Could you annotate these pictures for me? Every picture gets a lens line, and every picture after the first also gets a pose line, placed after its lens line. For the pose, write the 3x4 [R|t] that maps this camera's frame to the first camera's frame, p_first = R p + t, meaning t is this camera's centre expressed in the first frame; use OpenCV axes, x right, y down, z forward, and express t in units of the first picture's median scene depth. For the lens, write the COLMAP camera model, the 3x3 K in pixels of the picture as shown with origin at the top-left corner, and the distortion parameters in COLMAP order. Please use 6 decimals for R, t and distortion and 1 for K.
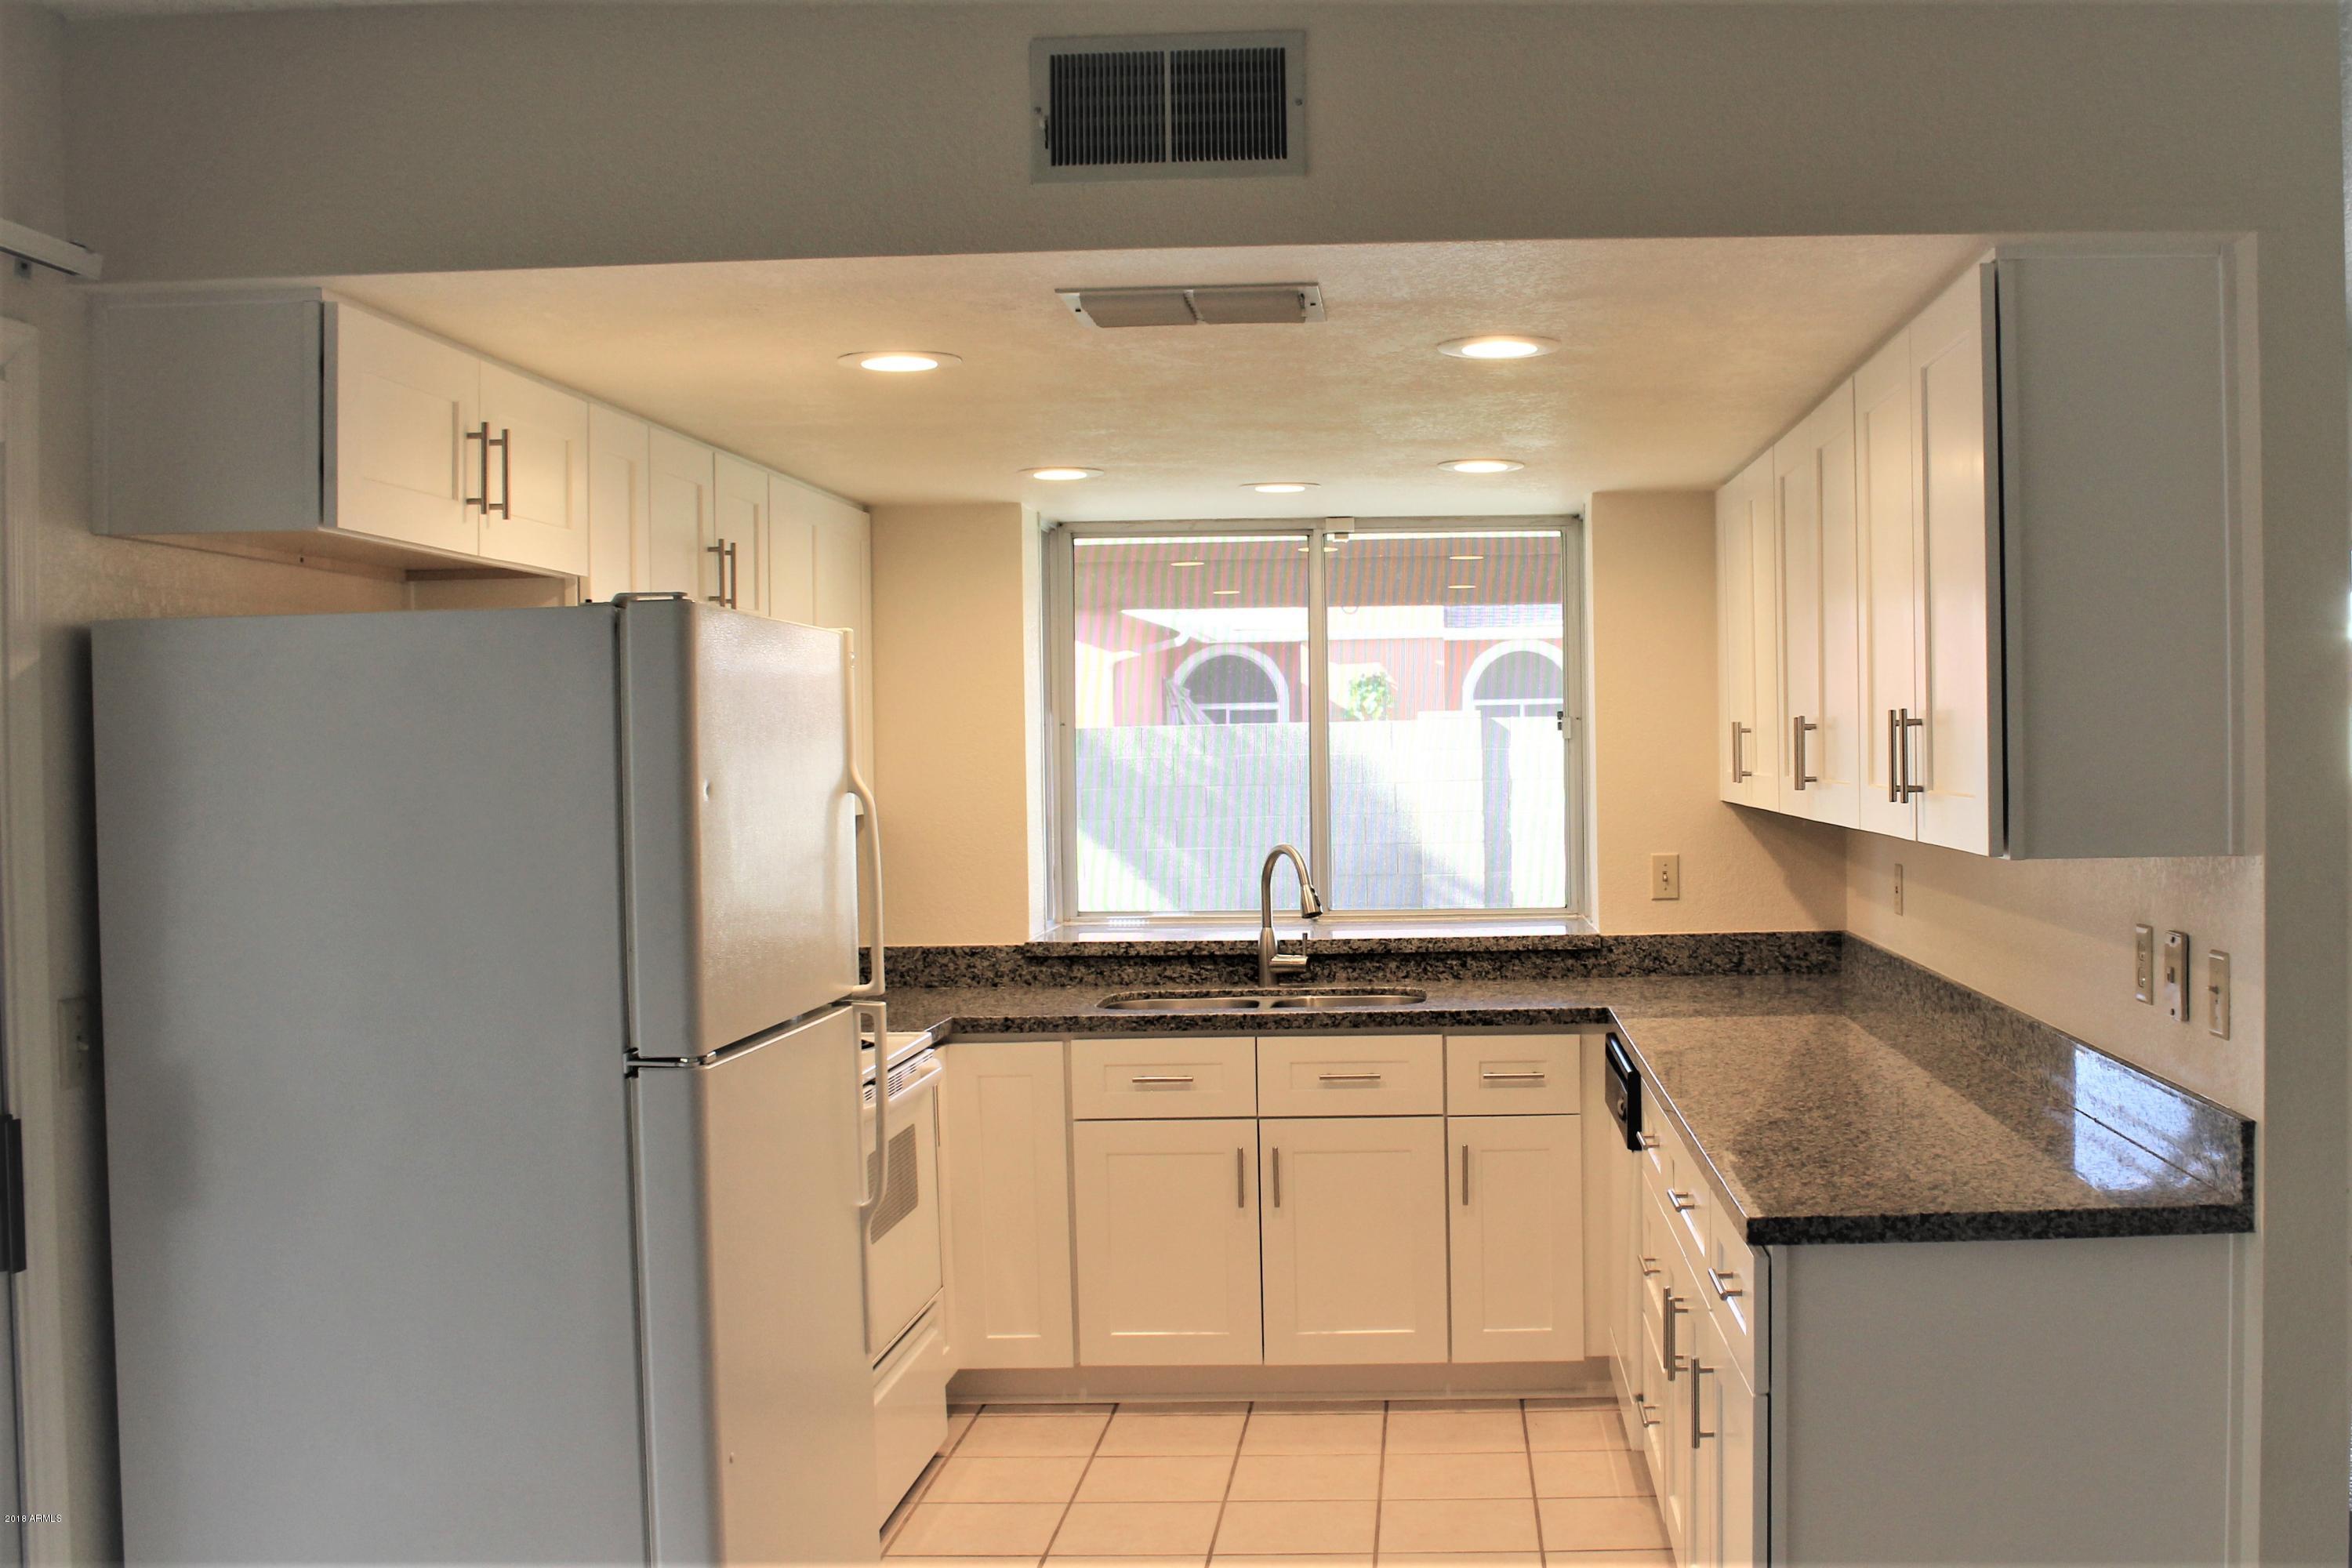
lens RADIAL K [[2347.5, 0, 1408.3], [0, 2347.5, 747.4], [0, 0, 1]] dist [-0.171200, 0.004321]
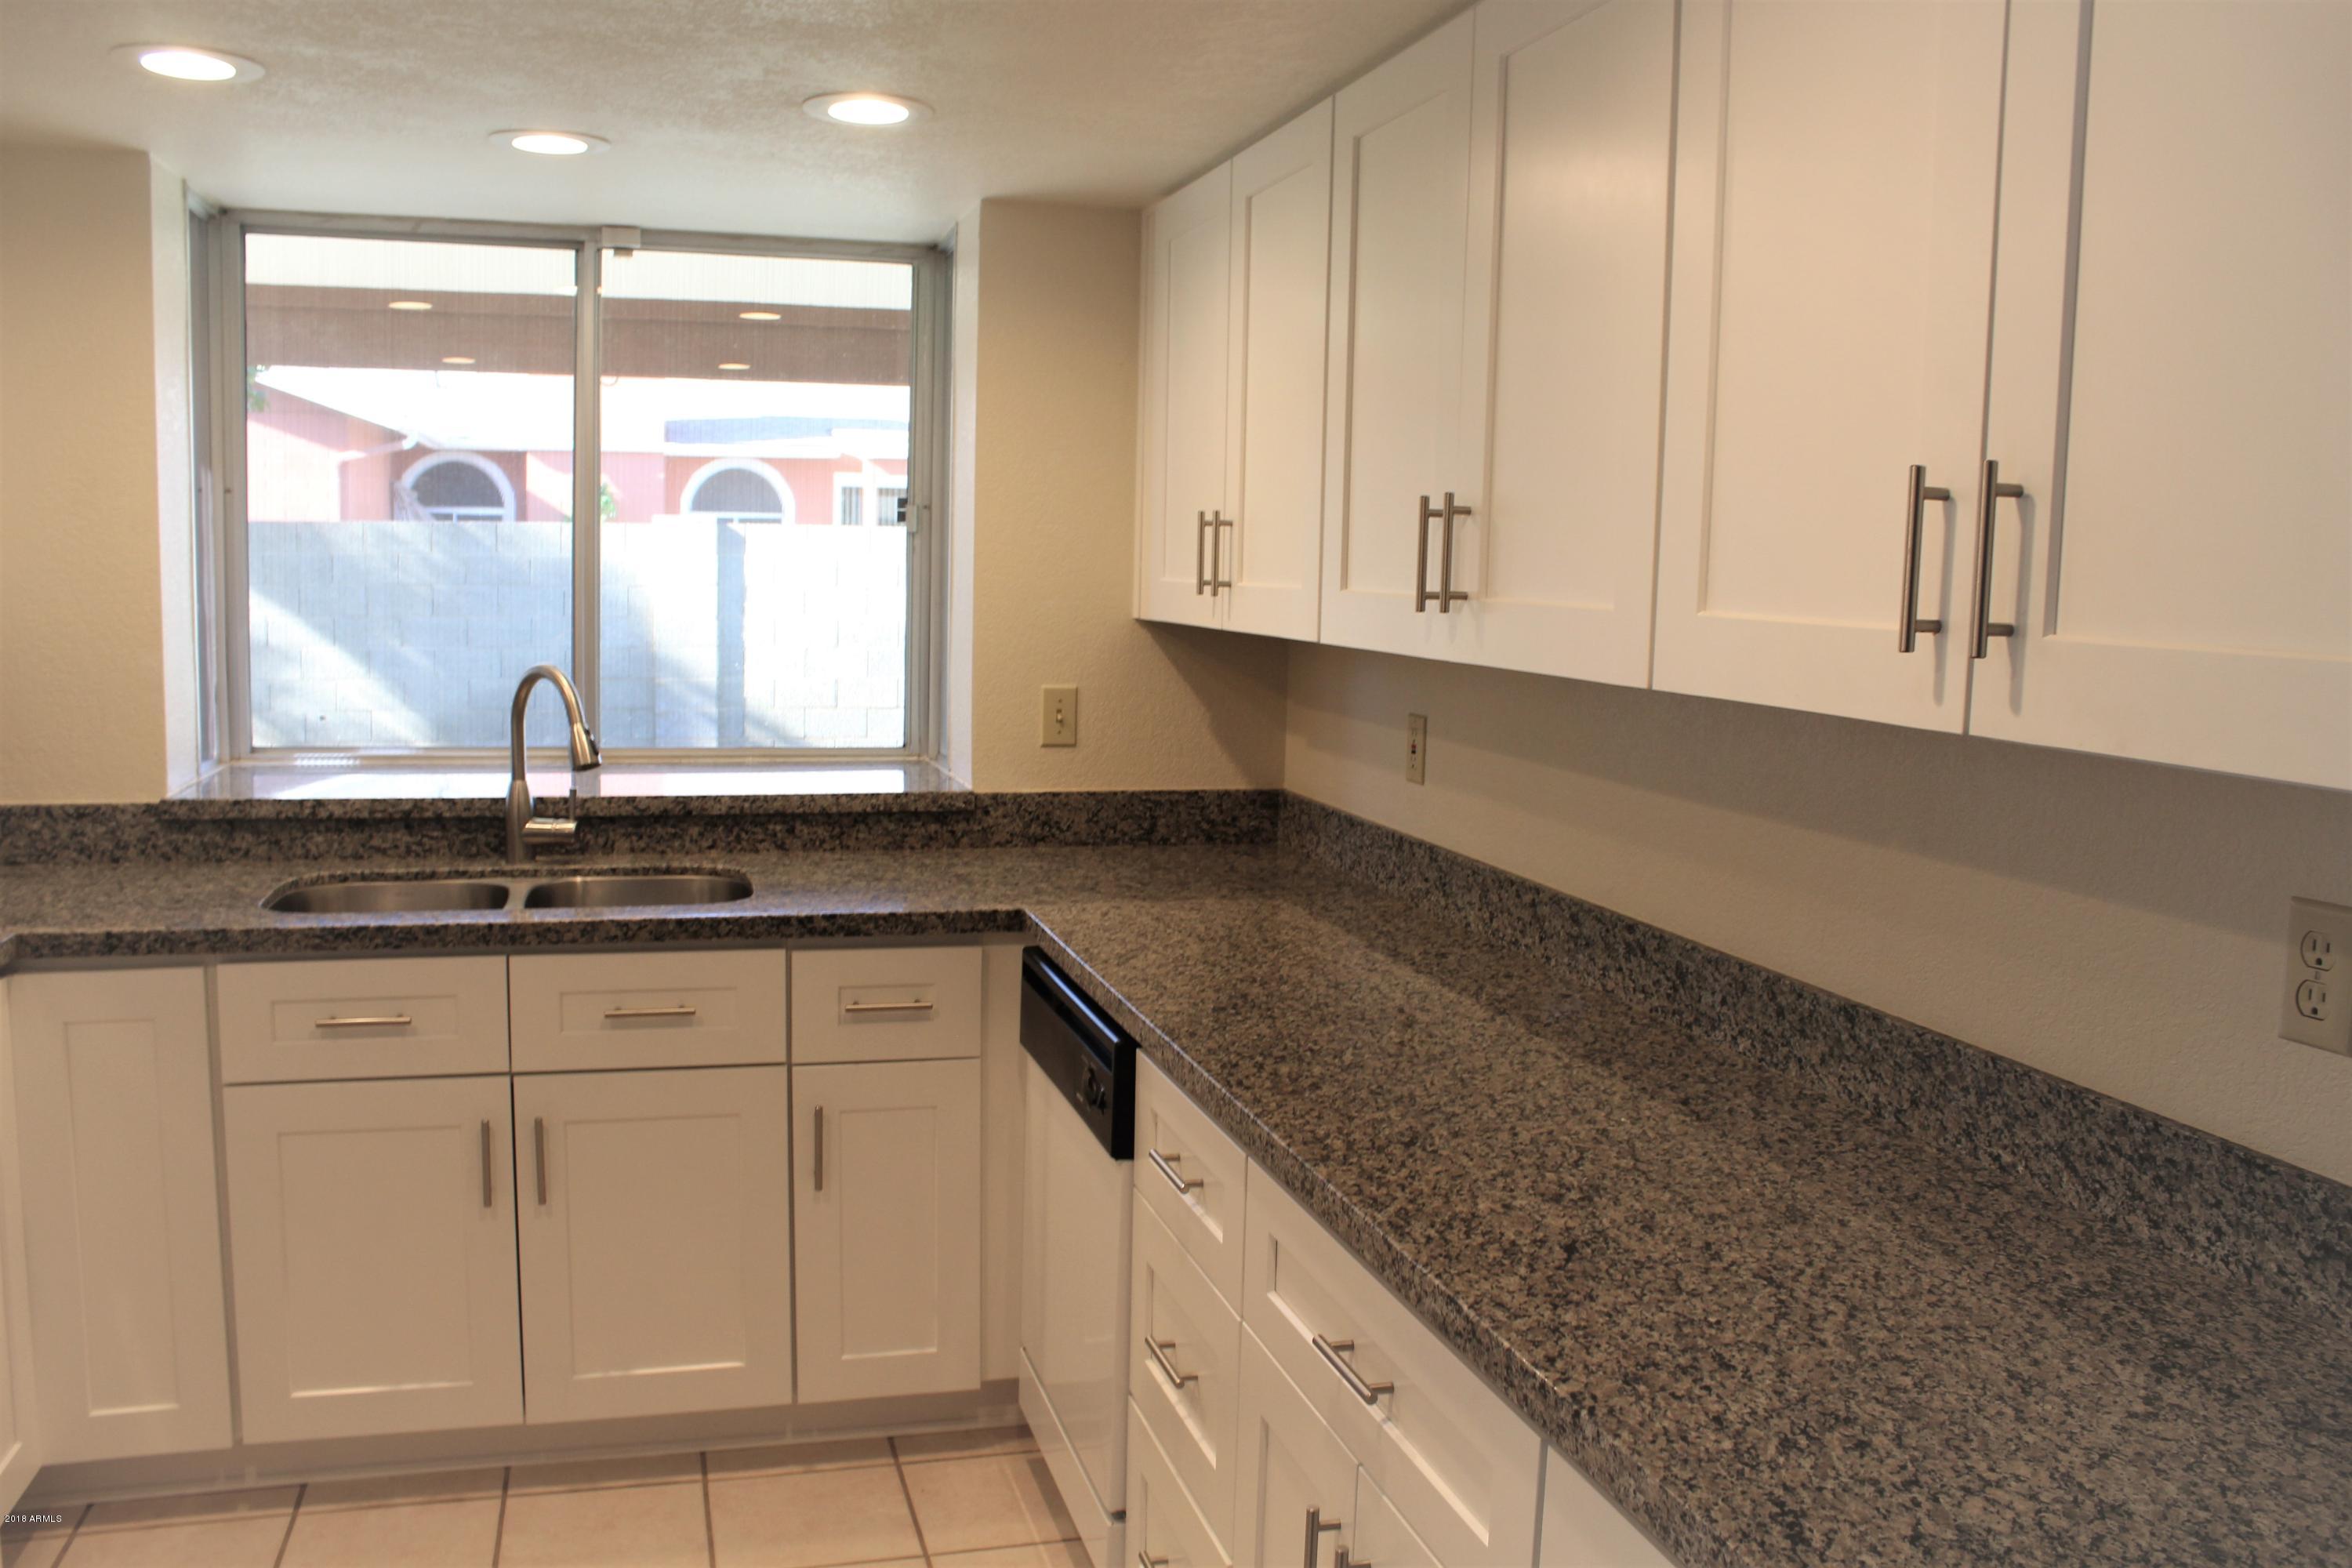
lens RADIAL K [[1942.3, 0, 1176.0], [0, 1942.3, 784.0], [0, 0, 1]] dist [-0.165395, 0.140934]
pose [[0.958931, 0.005772, 0.283582, -0.033012], [-0.037514, 0.993591, 0.106632, 0.008497], [-0.281149, -0.112891, 0.953001, 0.389773]]
